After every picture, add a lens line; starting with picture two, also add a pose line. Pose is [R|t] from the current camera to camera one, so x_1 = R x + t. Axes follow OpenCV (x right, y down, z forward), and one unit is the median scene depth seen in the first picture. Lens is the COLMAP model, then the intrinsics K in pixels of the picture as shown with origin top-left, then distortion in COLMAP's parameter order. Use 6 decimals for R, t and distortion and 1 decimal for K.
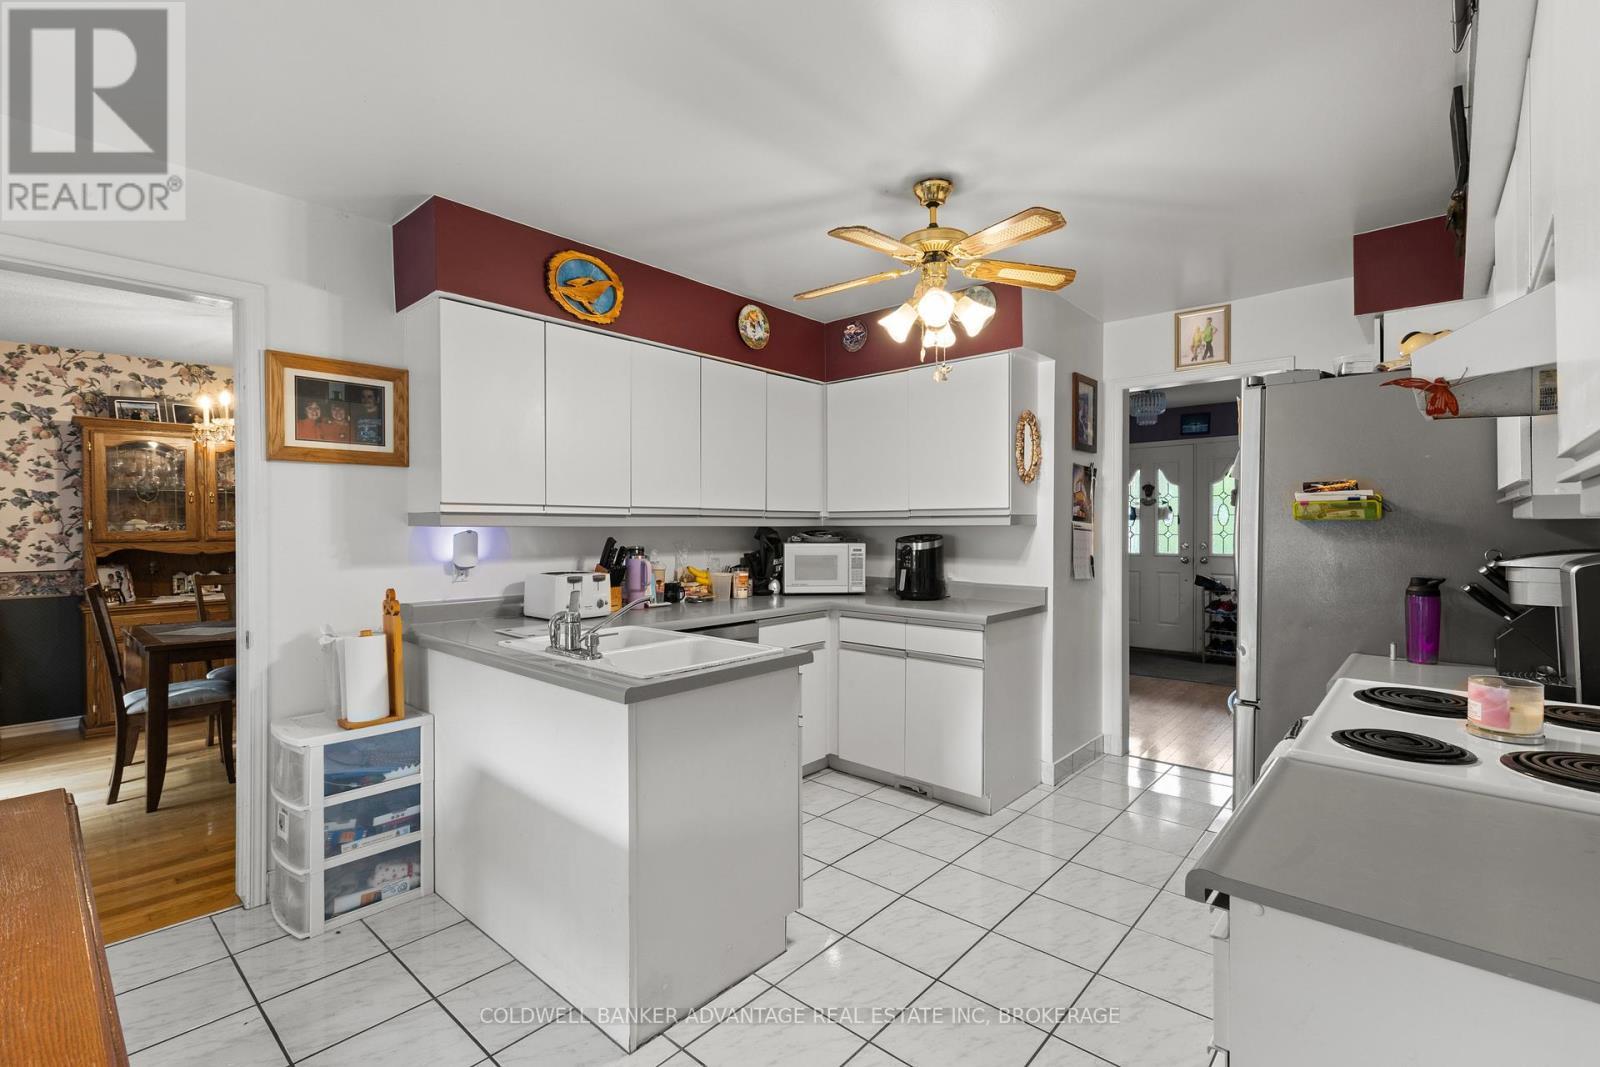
lens RADIAL K [[725.6, 0, 775.1], [0, 725.6, 535.5], [0, 0, 1]] dist [-0.000122, -0.000171]
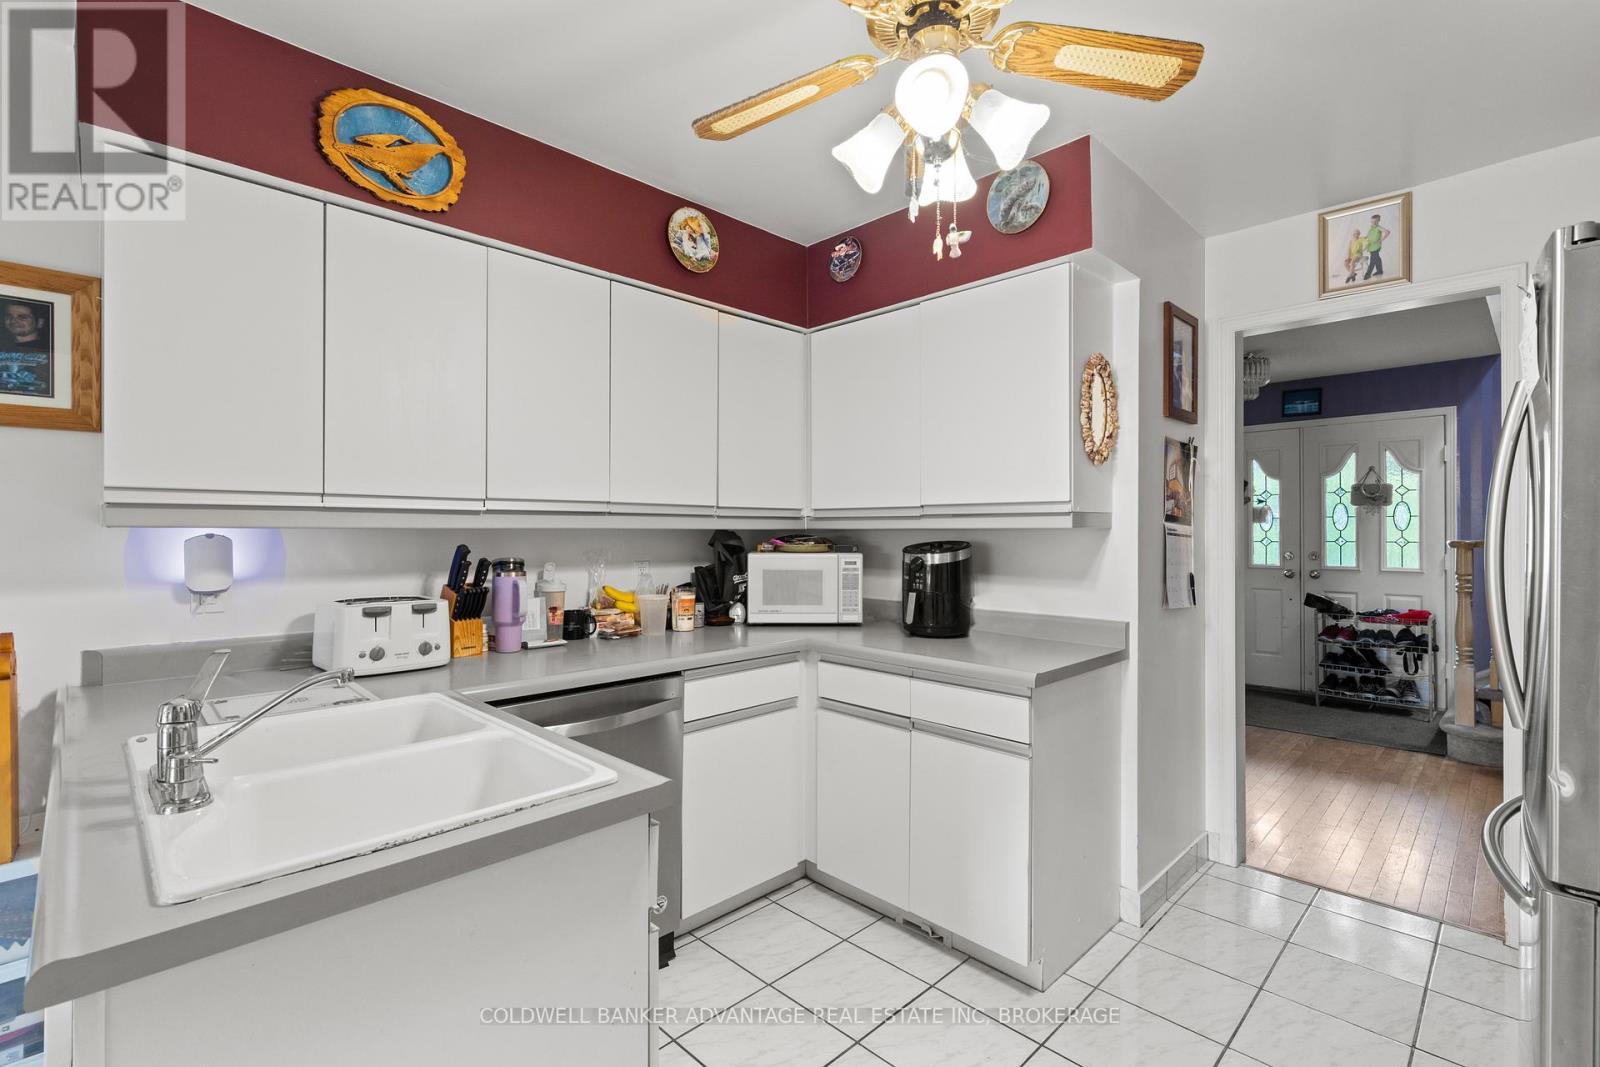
lens RADIAL K [[726.5, 0, 794.9], [0, 726.5, 529.9], [0, 0, 1]] dist [0.003802, -0.000729]
pose [[0.999268, 0.002119, -0.038199, 0.094019], [-0.002663, 0.999896, -0.014202, -0.002233], [0.038165, 0.014294, 0.999169, 0.316327]]
